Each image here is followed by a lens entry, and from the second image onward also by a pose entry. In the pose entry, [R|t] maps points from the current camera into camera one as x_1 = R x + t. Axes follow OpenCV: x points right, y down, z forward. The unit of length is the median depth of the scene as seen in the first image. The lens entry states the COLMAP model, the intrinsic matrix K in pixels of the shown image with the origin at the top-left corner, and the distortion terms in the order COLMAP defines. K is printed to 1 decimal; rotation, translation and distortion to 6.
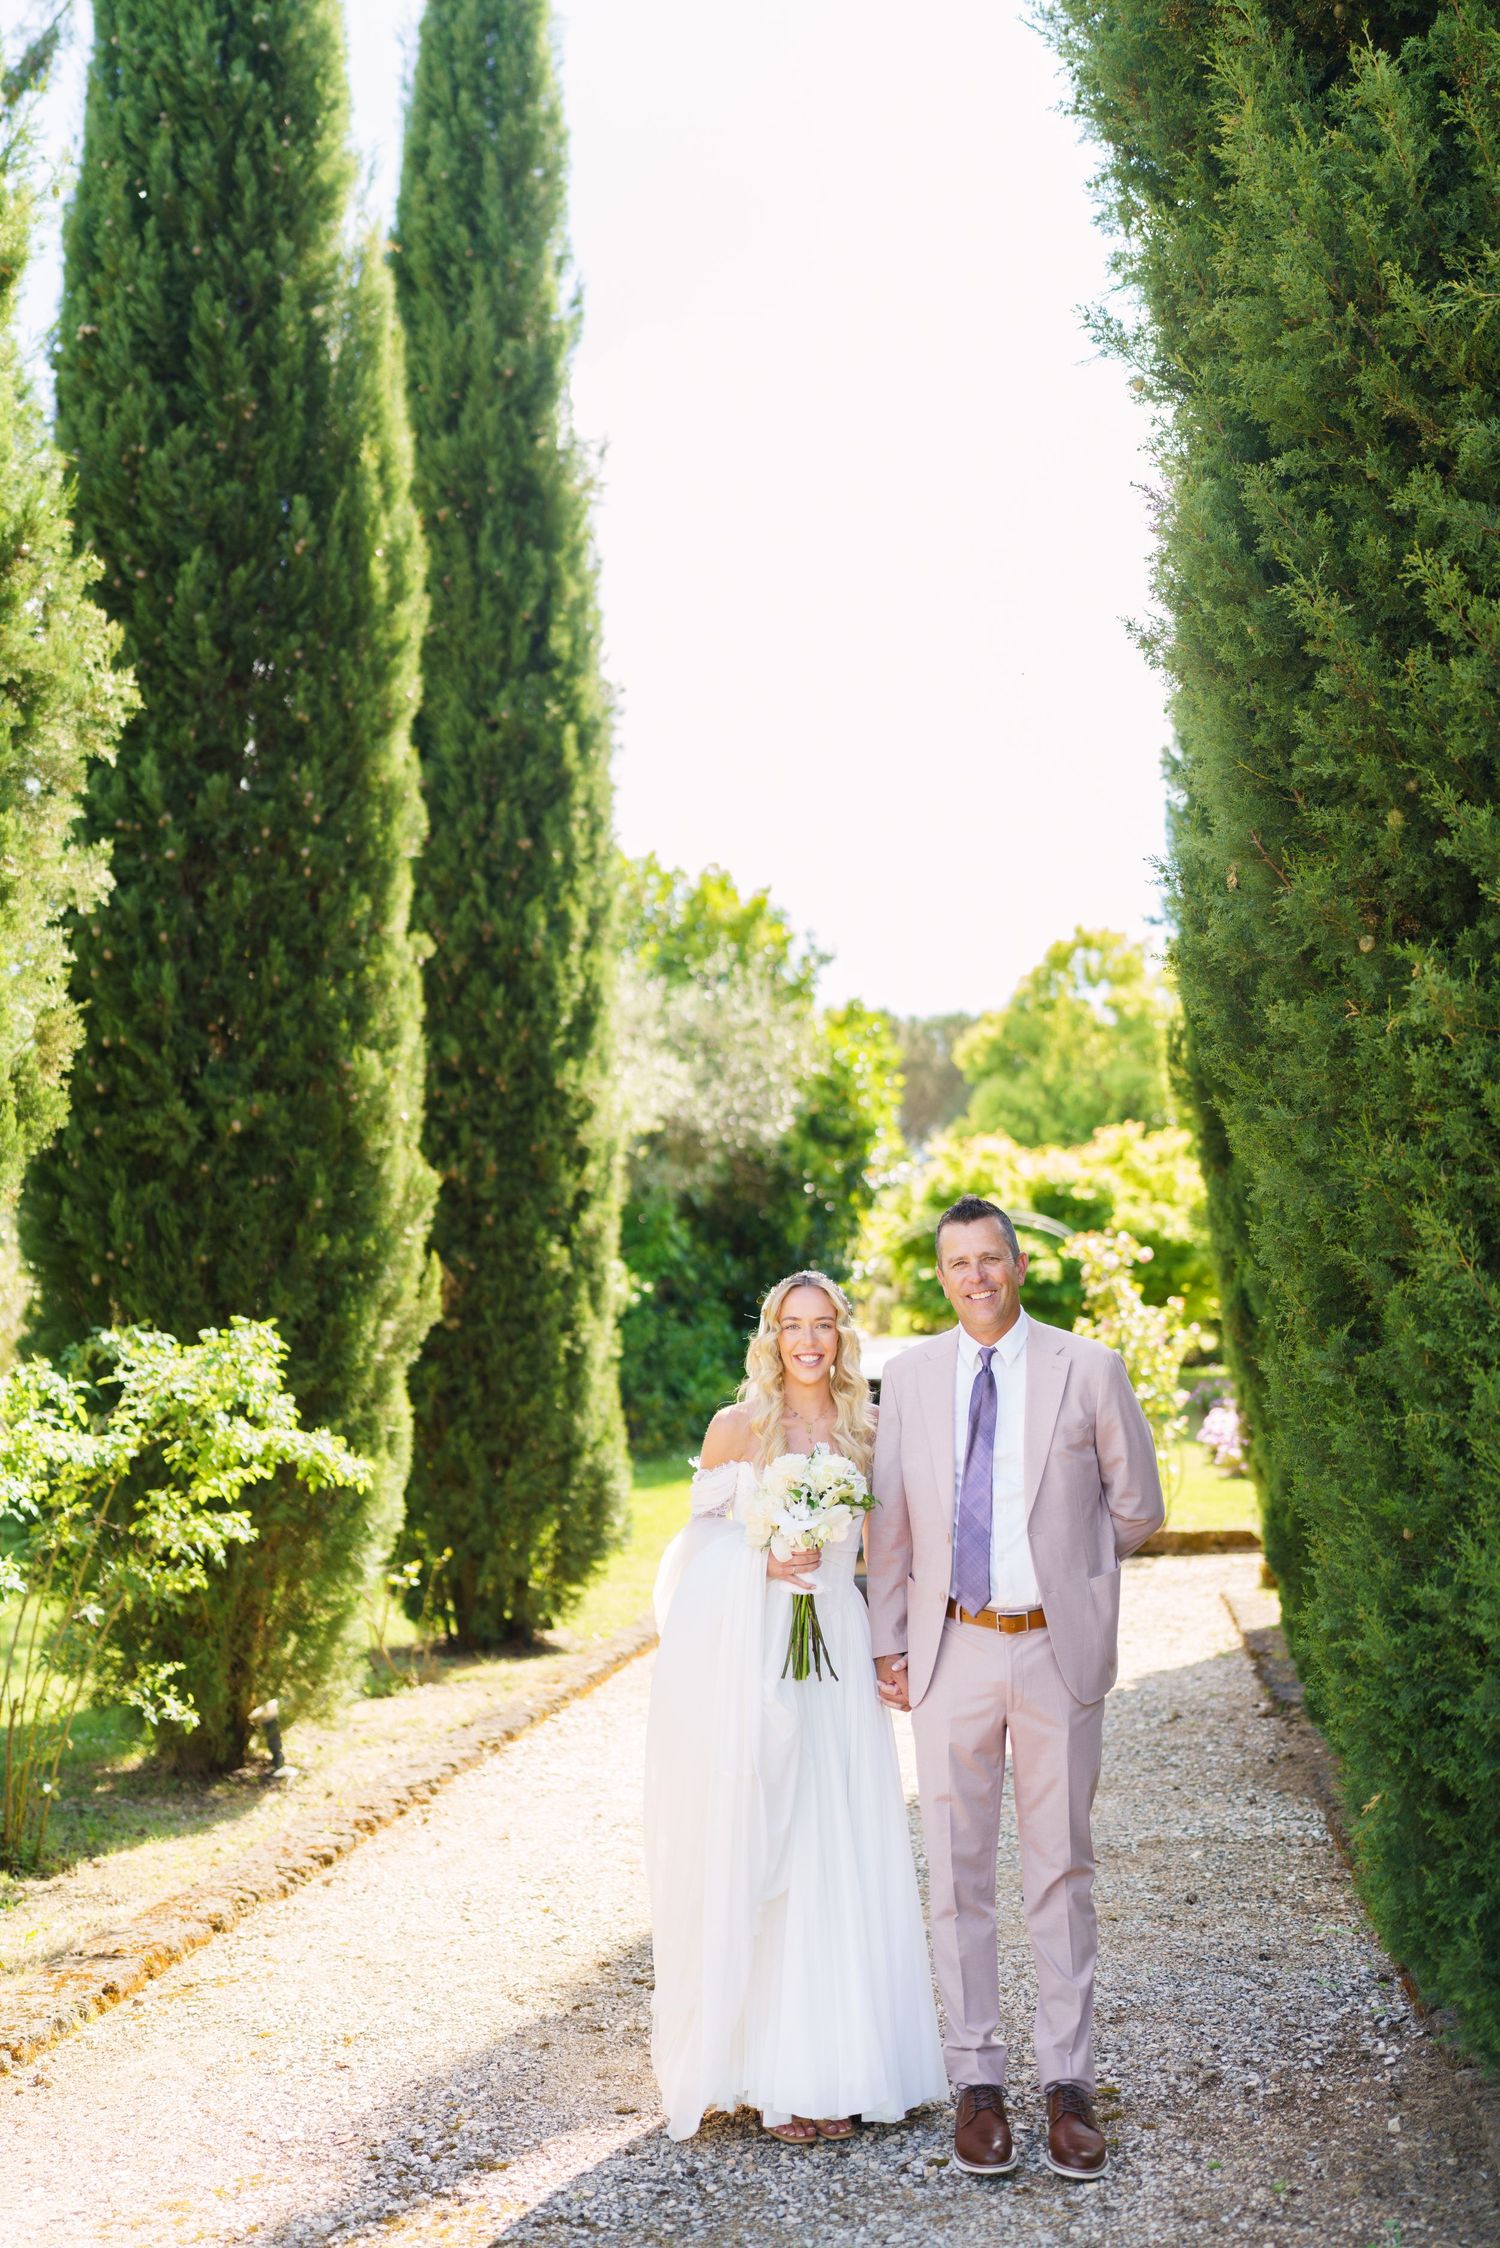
lens RADIAL K [[2488.3, 0, 686.0], [0, 2488.3, 1075.0], [0, 0, 1]] dist [-0.003100, 0.000000]
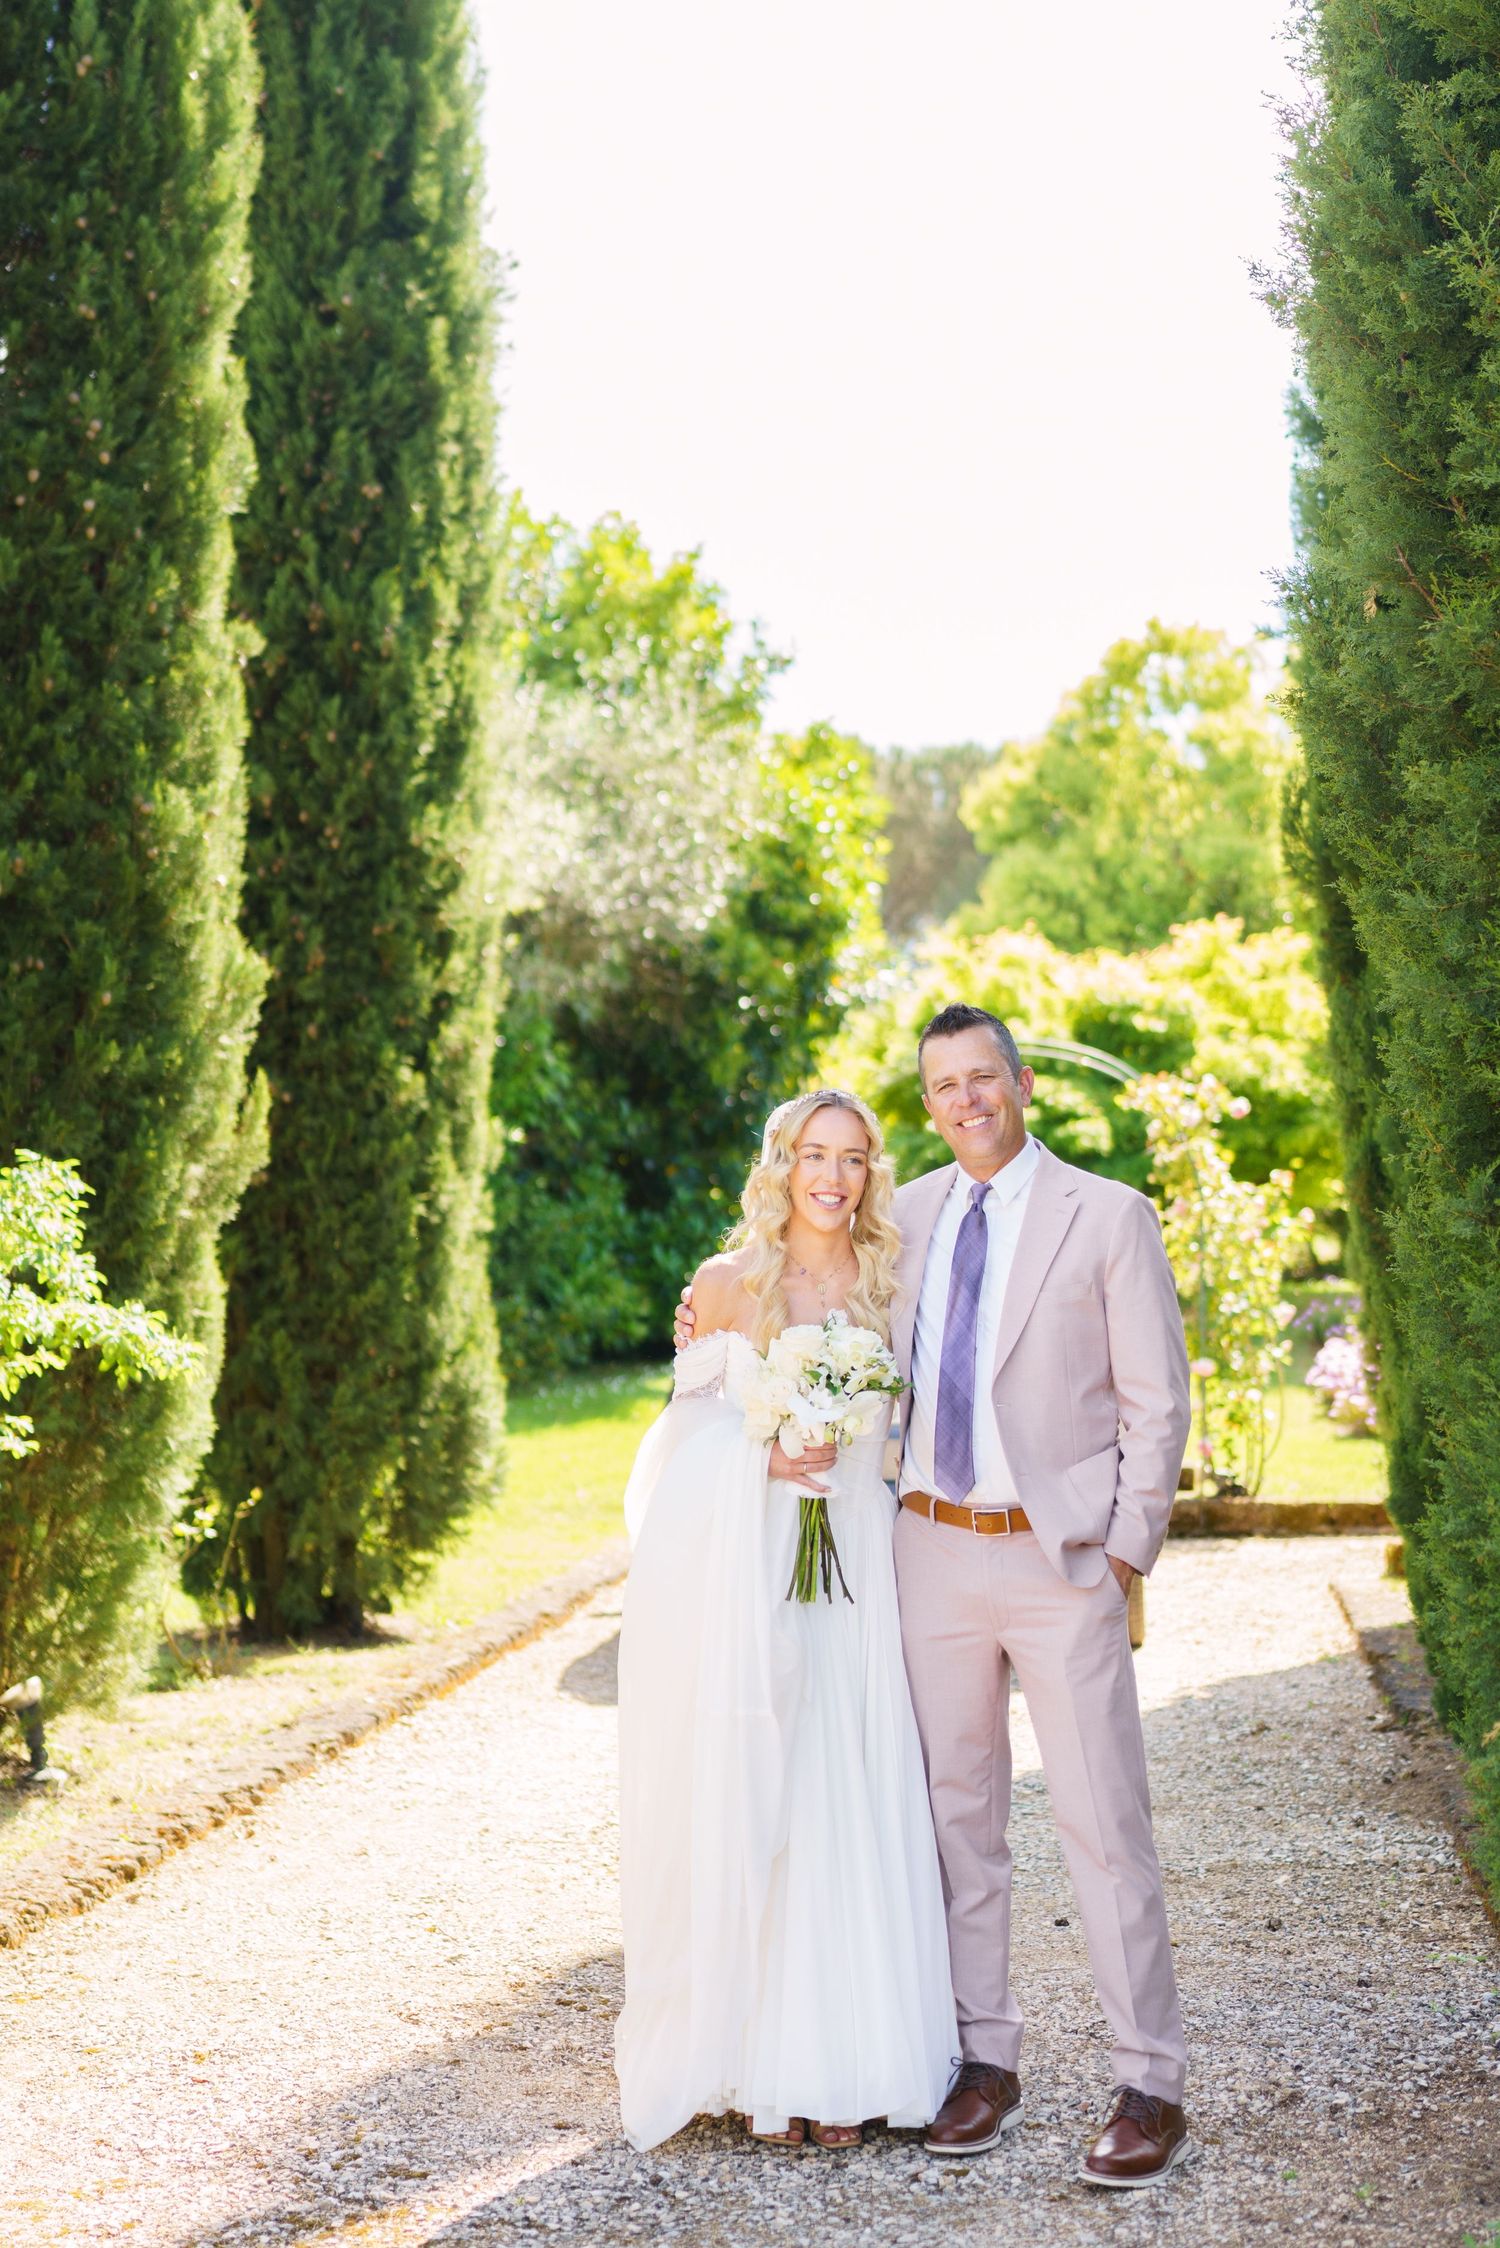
lens RADIAL K [[3825.1, 0, 718.6], [0, 3825.1, 1127.0], [0, 0, 1]] dist [-0.019213, 0.000000]
pose [[0.998631, 0.021319, 0.047774, -0.020390], [-0.024940, 0.996755, 0.076537, -0.000345], [-0.045987, -0.077624, 0.995922, -0.103117]]
